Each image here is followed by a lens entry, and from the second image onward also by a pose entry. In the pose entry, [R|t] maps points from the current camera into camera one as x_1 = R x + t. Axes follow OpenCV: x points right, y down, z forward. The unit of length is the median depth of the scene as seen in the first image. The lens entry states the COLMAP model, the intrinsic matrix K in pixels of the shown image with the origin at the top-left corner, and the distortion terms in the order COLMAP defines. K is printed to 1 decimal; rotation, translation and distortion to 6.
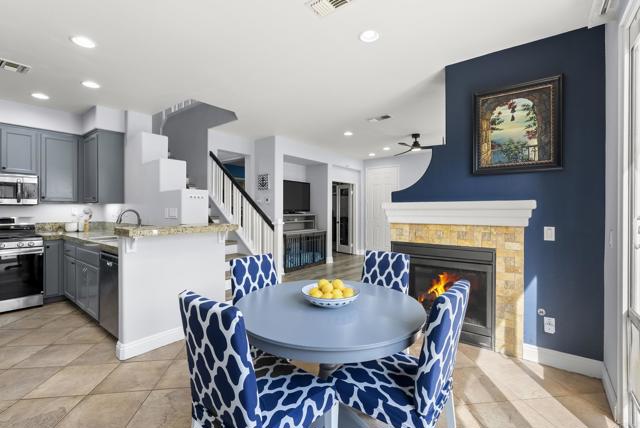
lens RADIAL K [[292.5, 0, 325.2], [0, 292.5, 212.3], [0, 0, 1]] dist [-0.005564, 0.000028]
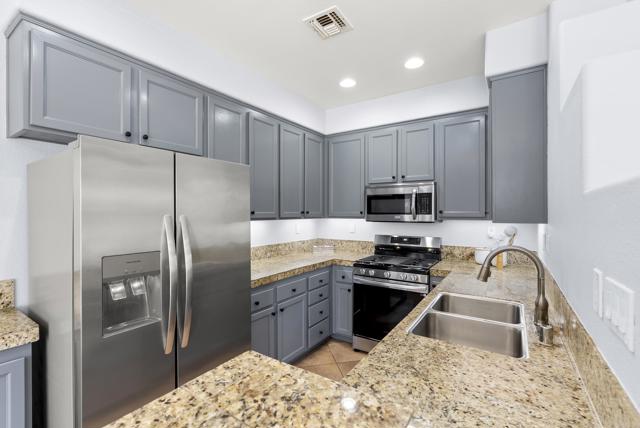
lens RADIAL K [[292.5, 0, 316.4], [0, 292.5, 214.6], [0, 0, 1]] dist [-0.005564, 0.000028]
pose [[0.065524, -0.002123, -0.997849, -0.284527], [-0.009506, 0.999951, -0.002752, -0.039509], [0.997806, 0.009666, 0.065500, 0.652372]]
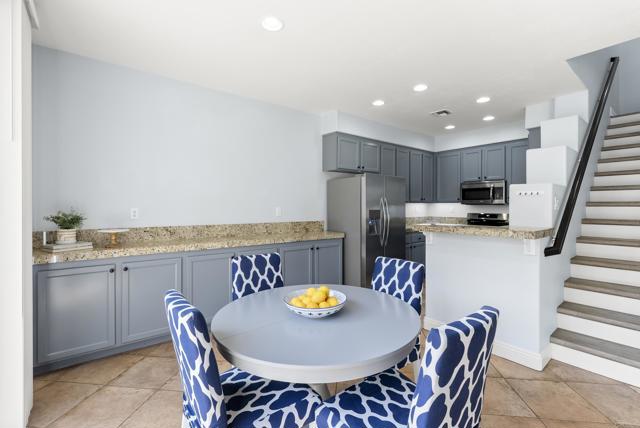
lens RADIAL K [[292.5, 0, 319.6], [0, 292.5, 208.6], [0, 0, 1]] dist [-0.005564, 0.000028]
pose [[-0.231905, -0.001013, -0.972738, 0.381801], [-0.012049, 0.999926, 0.001831, 0.000973], [0.972664, 0.012146, -0.231900, 0.518399]]
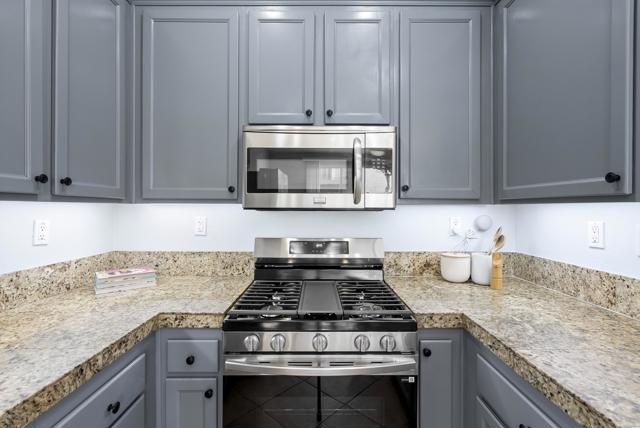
lens RADIAL K [[292.5, 0, 321.2], [0, 292.5, 209.7], [0, 0, 1]] dist [-0.005564, 0.000028]
pose [[0.615329, -0.001160, -0.788270, -0.751391], [-0.006544, 0.999957, -0.006580, -0.021645], [0.788243, 0.009207, 0.615295, 0.700681]]
